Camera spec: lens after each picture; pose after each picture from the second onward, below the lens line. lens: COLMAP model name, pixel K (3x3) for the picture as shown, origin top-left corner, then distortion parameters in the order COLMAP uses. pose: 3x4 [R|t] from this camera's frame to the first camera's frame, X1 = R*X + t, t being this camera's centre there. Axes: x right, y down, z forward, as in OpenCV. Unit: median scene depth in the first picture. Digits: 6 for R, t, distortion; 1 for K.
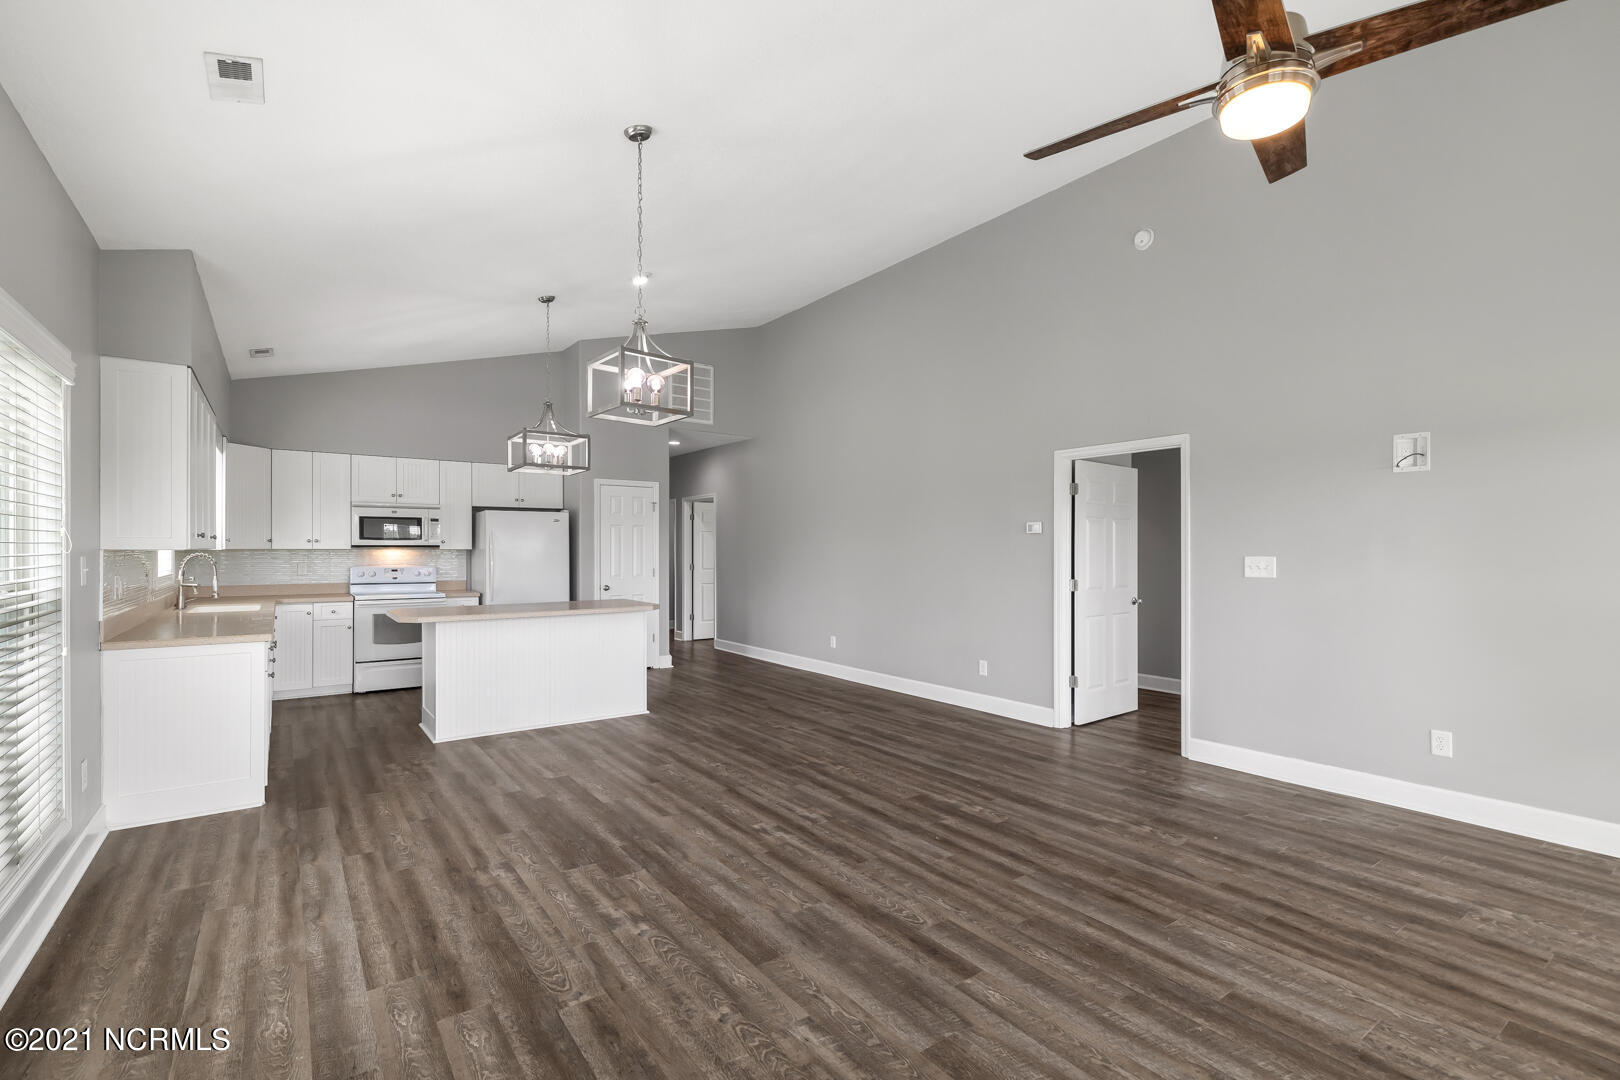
lens RADIAL K [[723.4, 0, 842.4], [0, 723.4, 546.9], [0, 0, 1]] dist [0.010493, -0.000948]
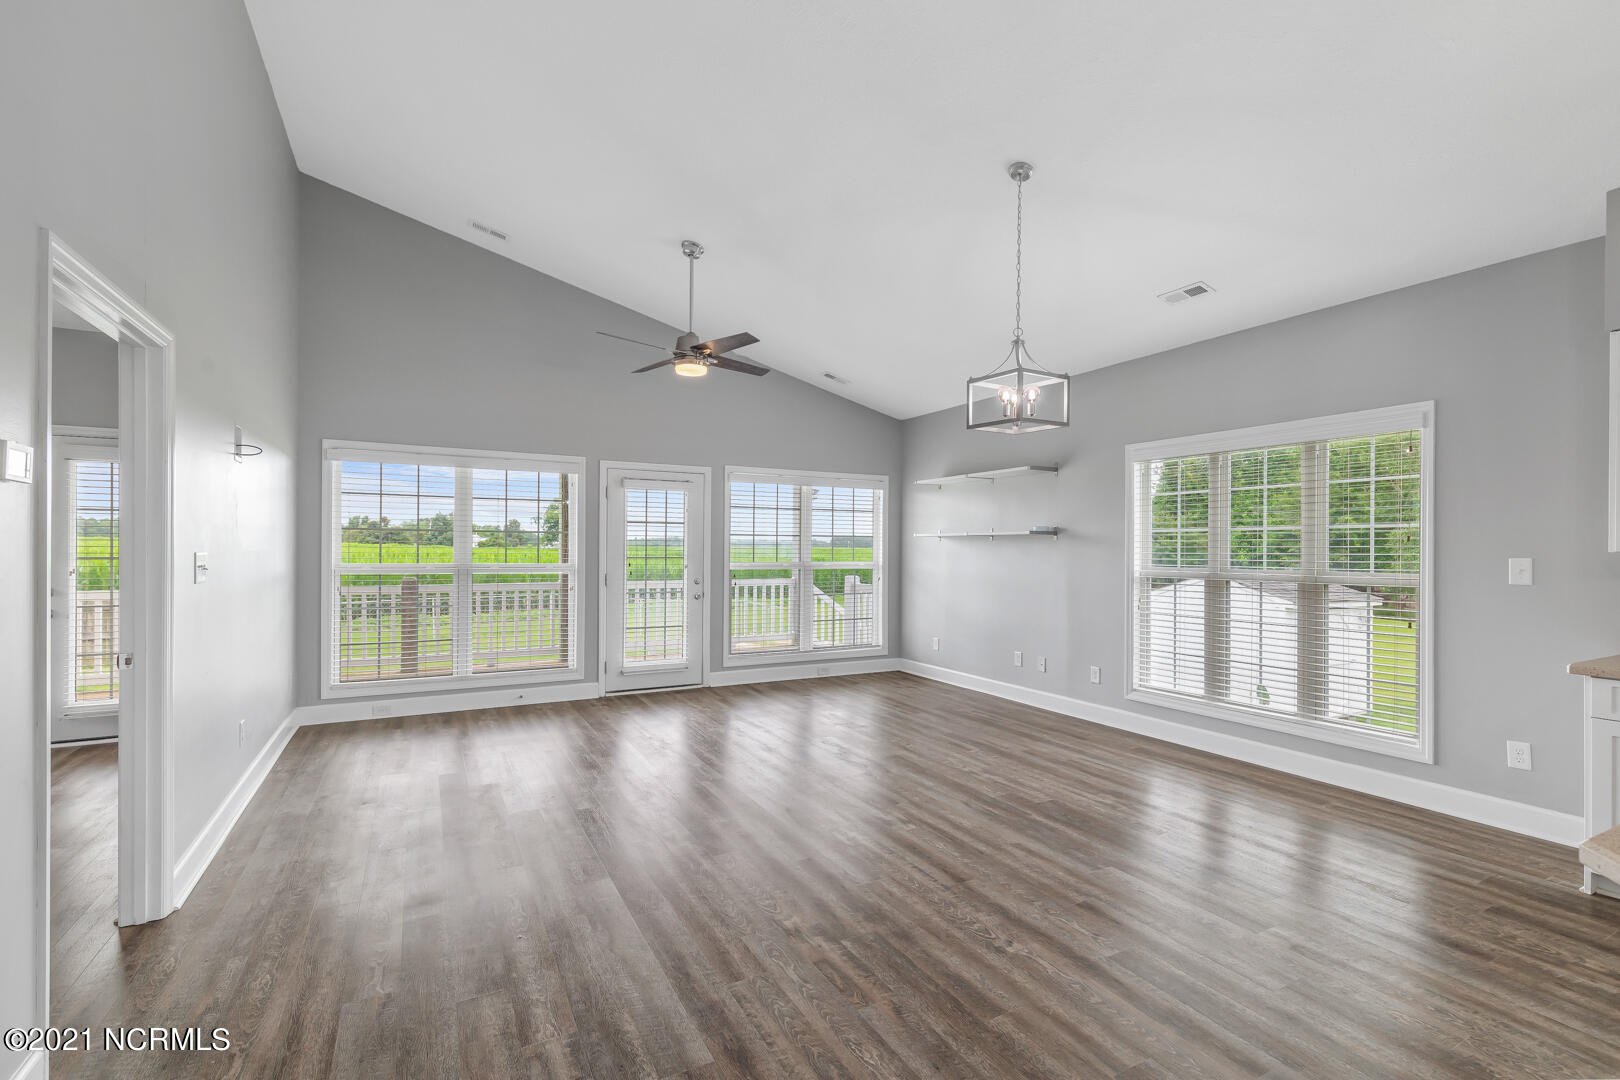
lens RADIAL K [[723.4, 0, 800.6], [0, 723.4, 553.7], [0, 0, 1]] dist [0.010493, -0.000948]
pose [[-0.982228, -0.006493, 0.187579, -0.146008], [-0.006505, 0.999979, 0.000551, 0.011546], [-0.187578, -0.000679, -0.982249, 1.925525]]
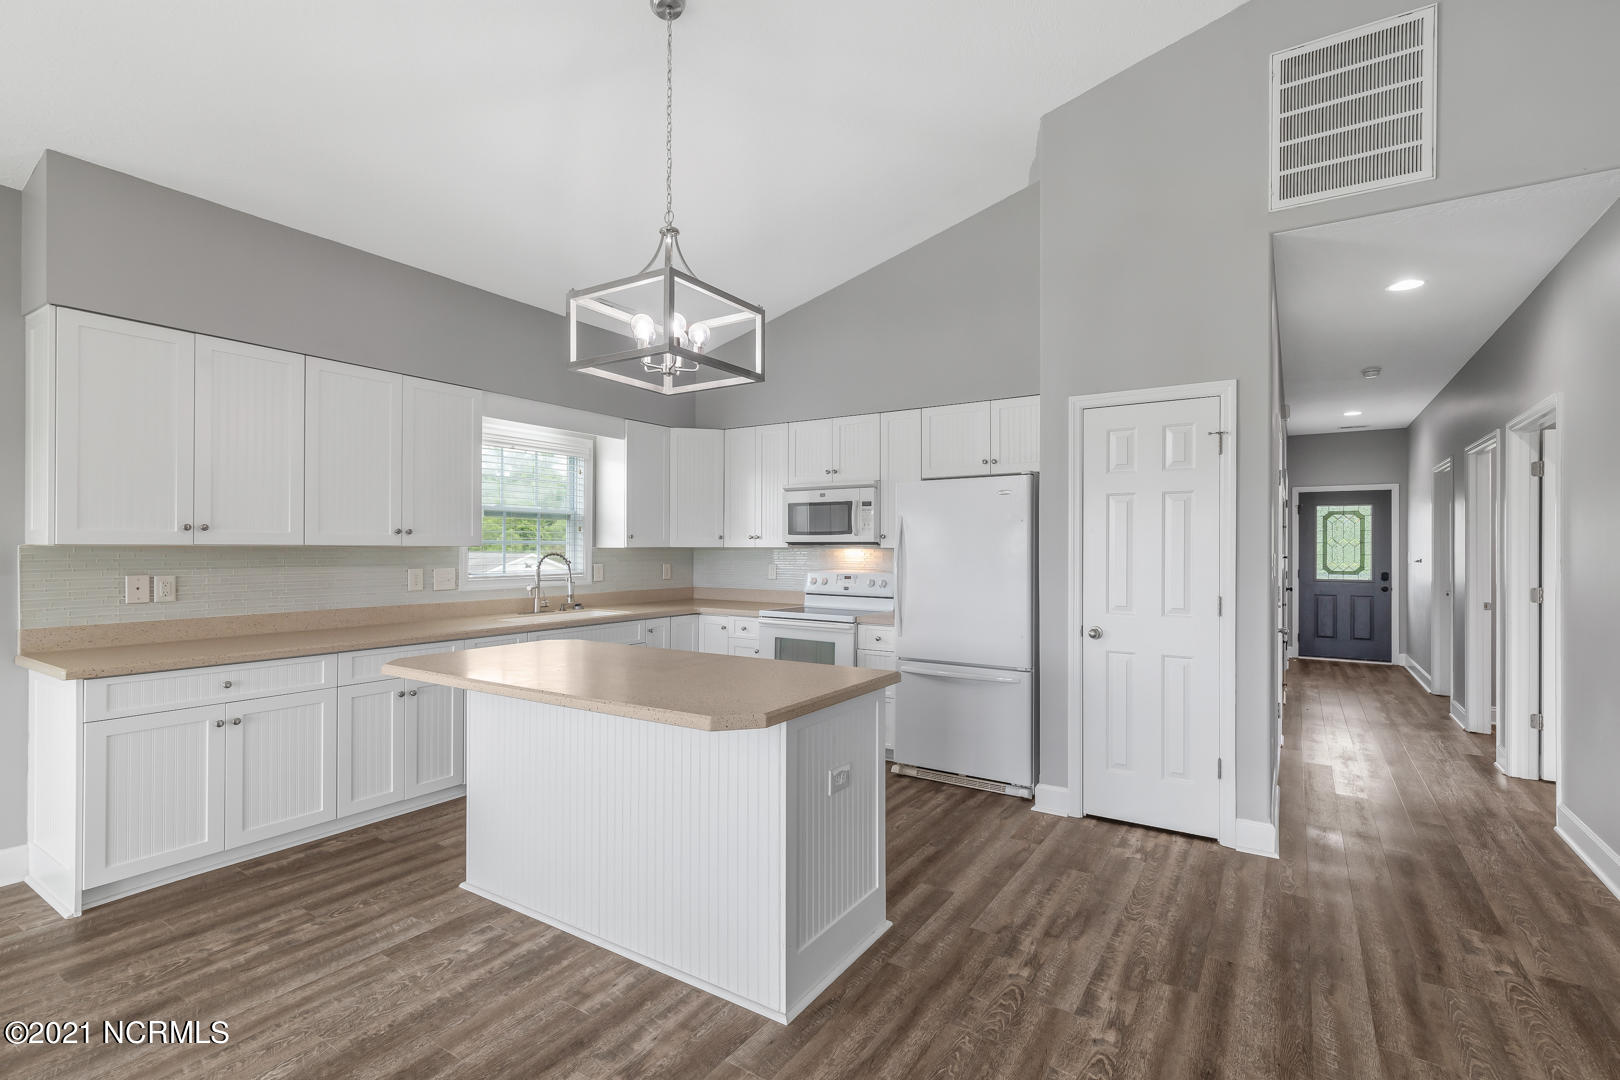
lens RADIAL K [[723.4, 0, 864.2], [0, 723.4, 549.6], [0, 0, 1]] dist [0.010493, -0.000948]
pose [[0.349741, 0.000389, -0.936846, 0.107826], [-0.000610, 1.000000, 0.000188, 0.009175], [0.936846, 0.000506, 0.349742, 1.485641]]
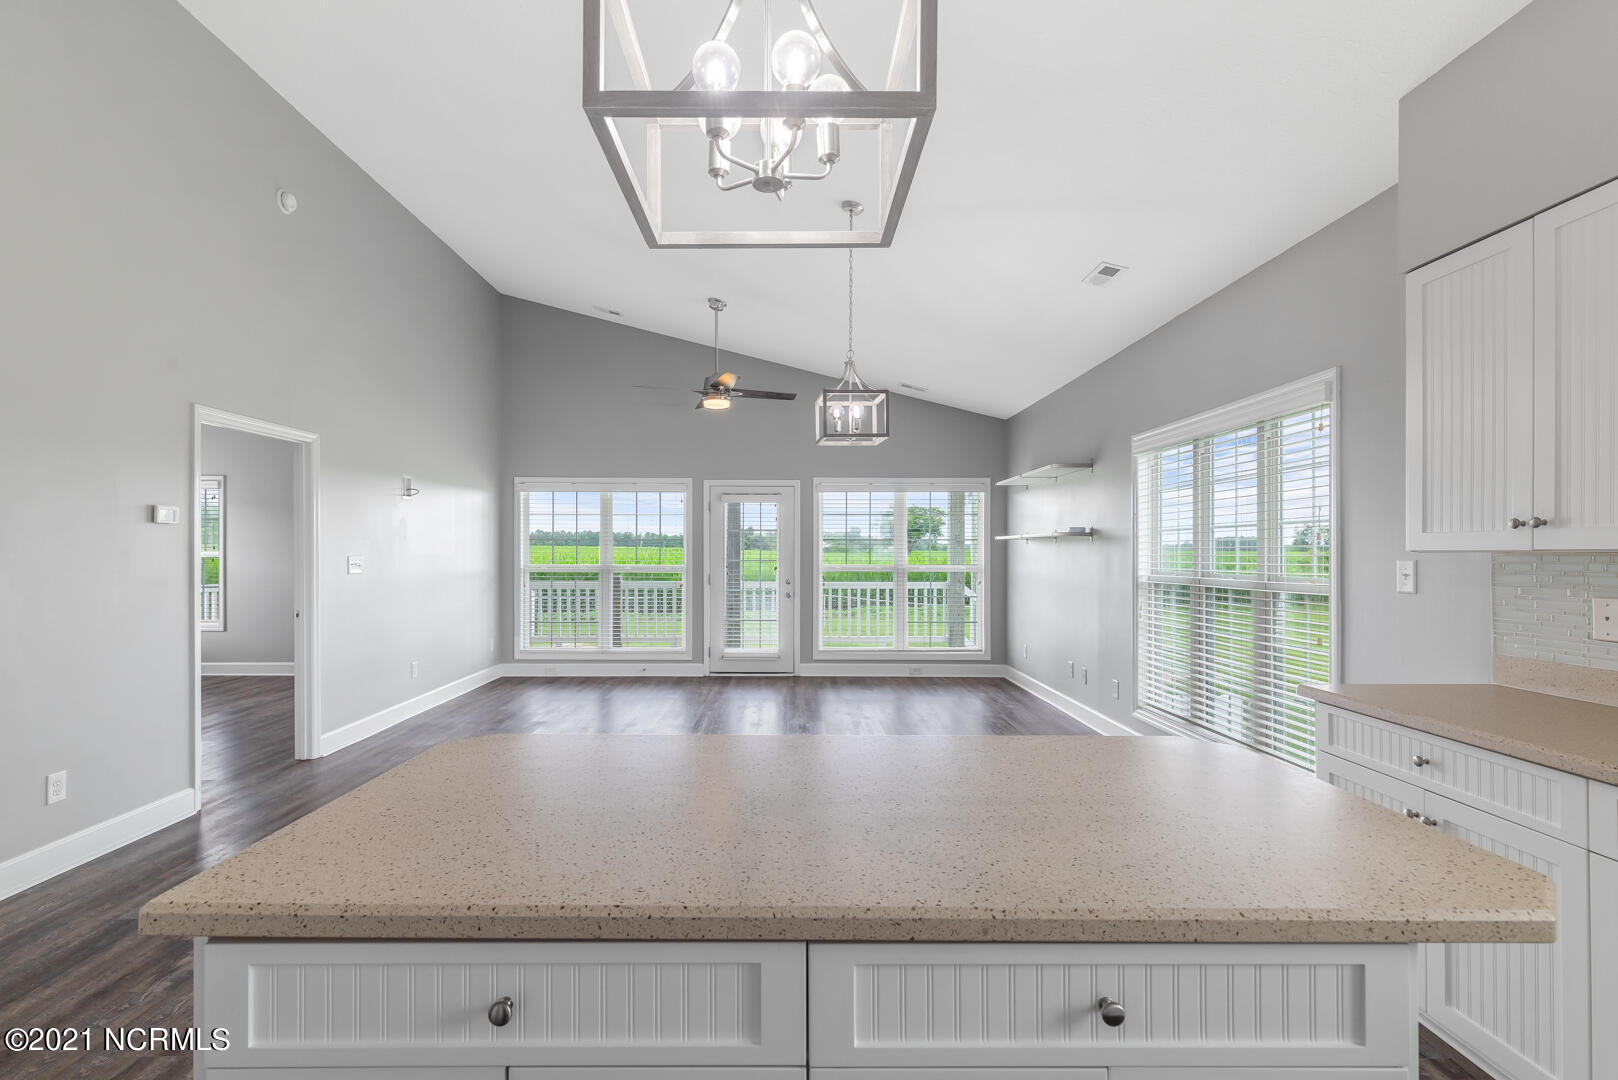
lens RADIAL K [[722.5, 0, 761.9], [0, 722.5, 552.2], [0, 0, 1]] dist [0.010493, -0.000948]
pose [[-0.769936, -0.000582, 0.638120, -0.837038], [-0.005463, 0.999969, -0.005679, 0.011923], [-0.638097, -0.007858, -0.769916, 1.814029]]
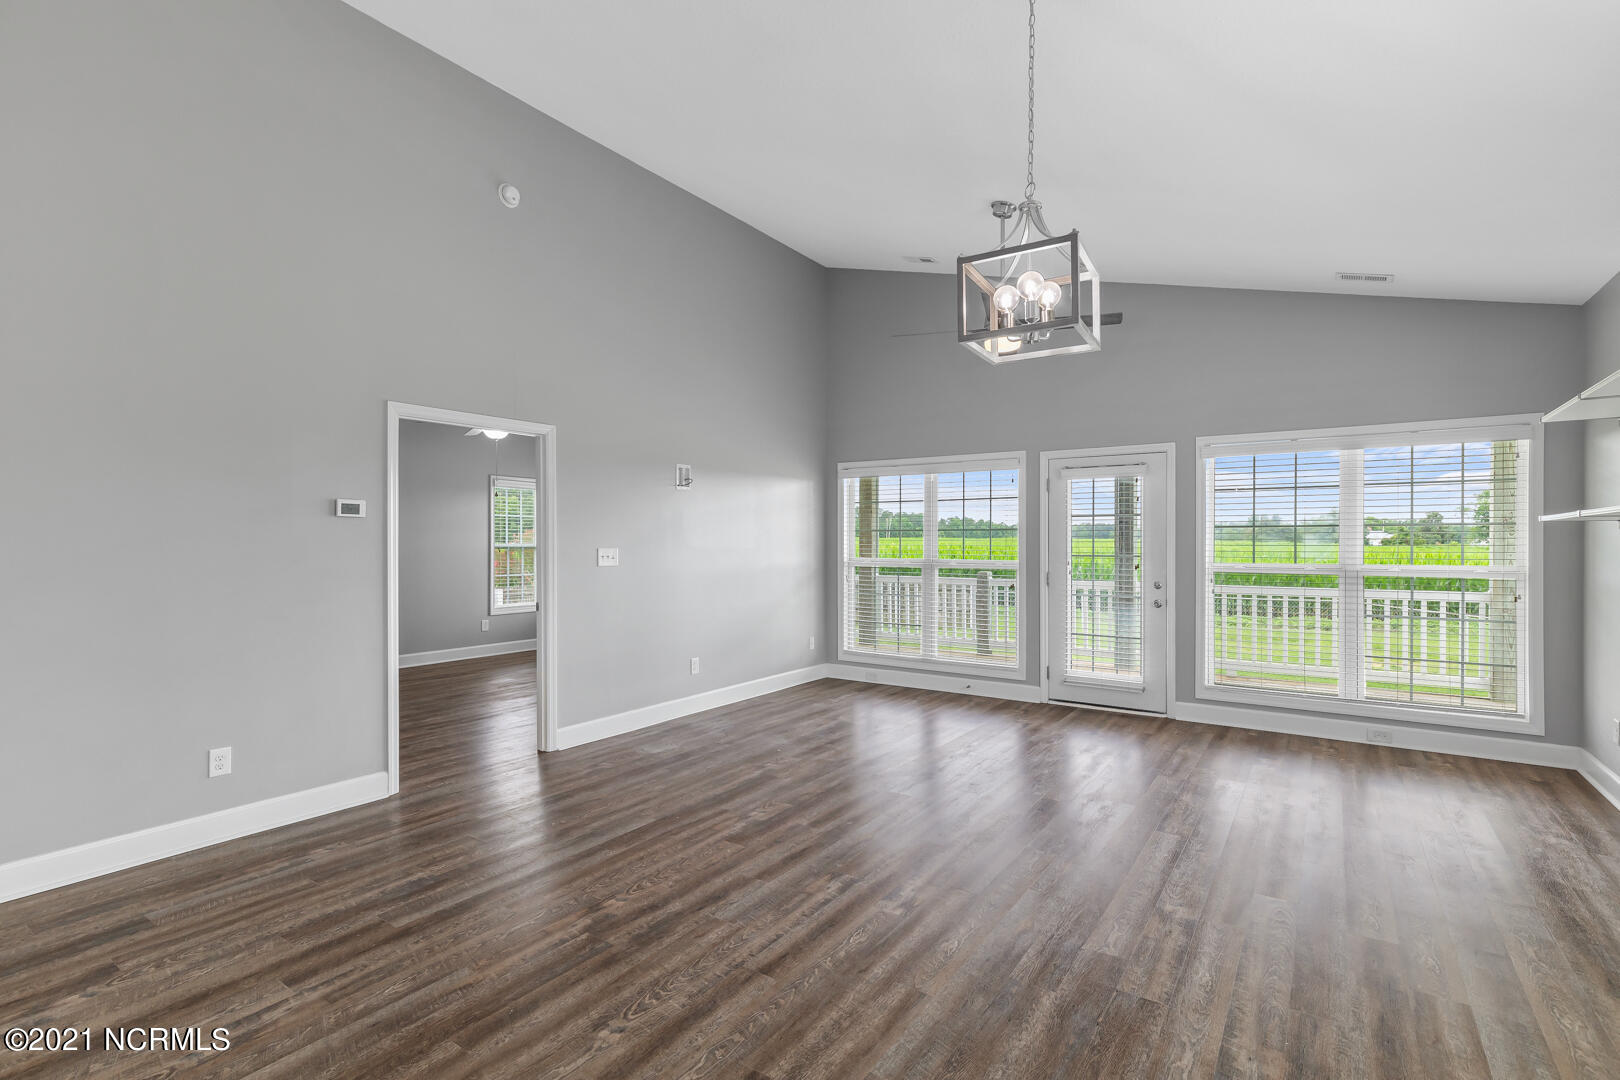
lens RADIAL K [[723.4, 0, 828.8], [0, 723.4, 546.5], [0, 0, 1]] dist [0.010493, -0.000948]
pose [[-0.309406, -0.003901, 0.950922, -0.776761], [-0.007296, 0.999972, 0.001728, 0.006602], [-0.950902, -0.006403, -0.309426, 1.250789]]
